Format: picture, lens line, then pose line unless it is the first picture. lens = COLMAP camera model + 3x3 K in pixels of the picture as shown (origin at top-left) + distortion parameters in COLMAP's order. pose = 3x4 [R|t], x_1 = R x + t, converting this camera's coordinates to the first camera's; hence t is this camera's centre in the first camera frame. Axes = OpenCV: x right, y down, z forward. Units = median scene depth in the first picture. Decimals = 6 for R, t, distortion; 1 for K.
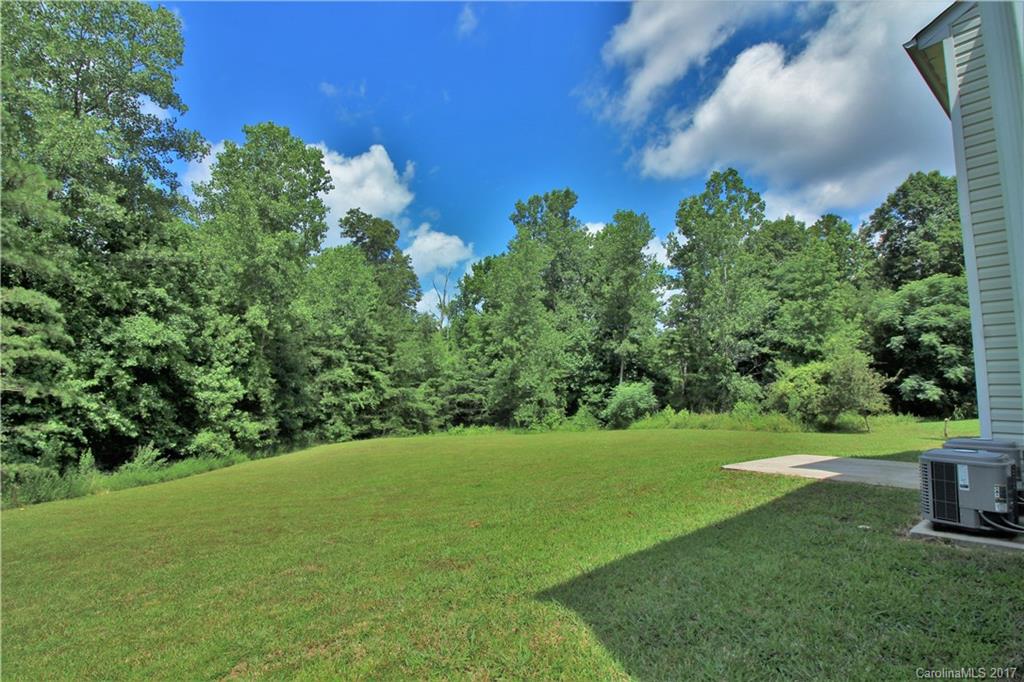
lens RADIAL K [[469.3, 0, 505.3], [0, 469.3, 340.5], [0, 0, 1]] dist [0.000795, -0.014264]
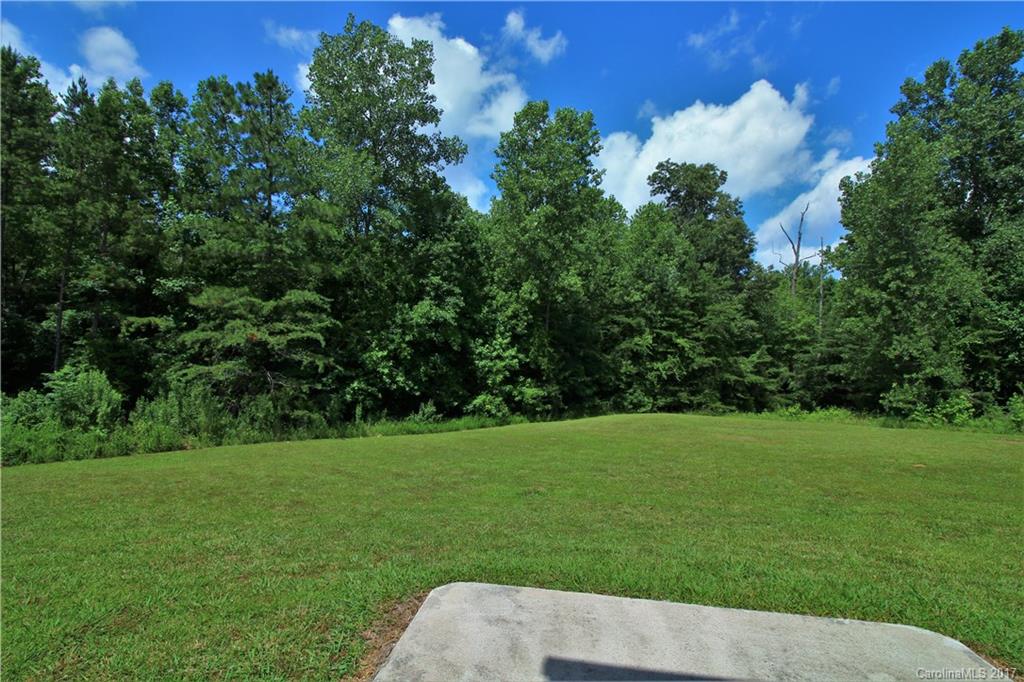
lens RADIAL K [[469.3, 0, 505.3], [0, 469.3, 340.5], [0, 0, 1]] dist [0.000795, -0.014264]
pose [[0.689754, -0.013193, -0.723924, 0.150544], [0.066649, 0.996746, 0.045338, 0.006673], [0.720970, -0.079521, 0.688389, 0.146672]]
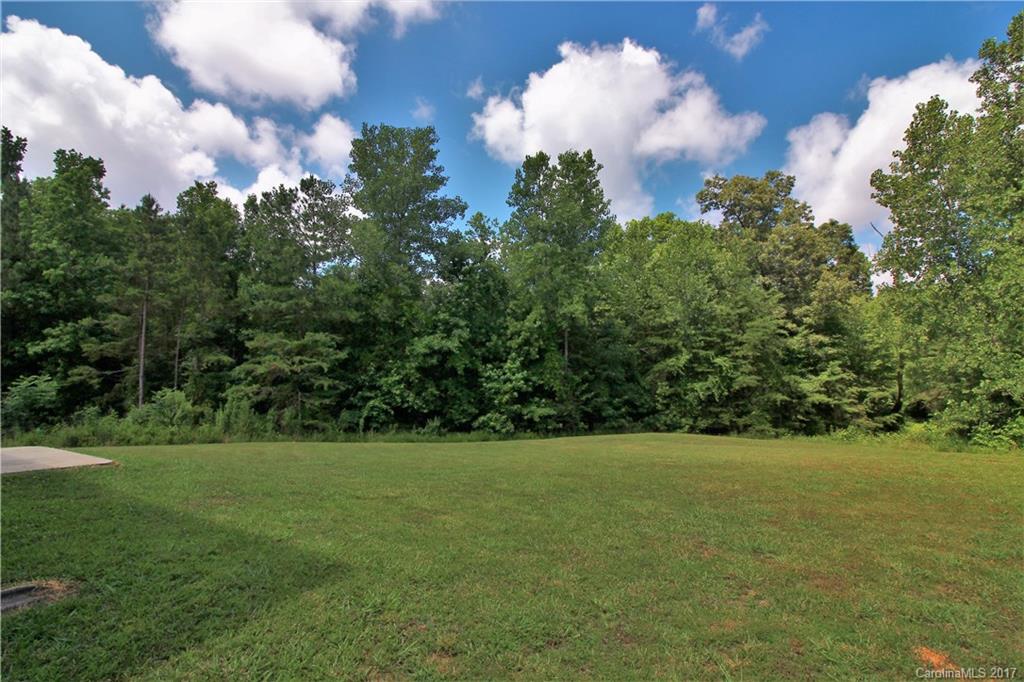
lens RADIAL K [[469.3, 0, 505.3], [0, 469.3, 340.5], [0, 0, 1]] dist [0.000795, -0.014264]
pose [[0.411527, -0.087808, -0.907158, 0.369455], [0.107043, 0.993116, -0.047569, 0.035343], [0.905090, -0.077529, 0.418093, 0.298453]]
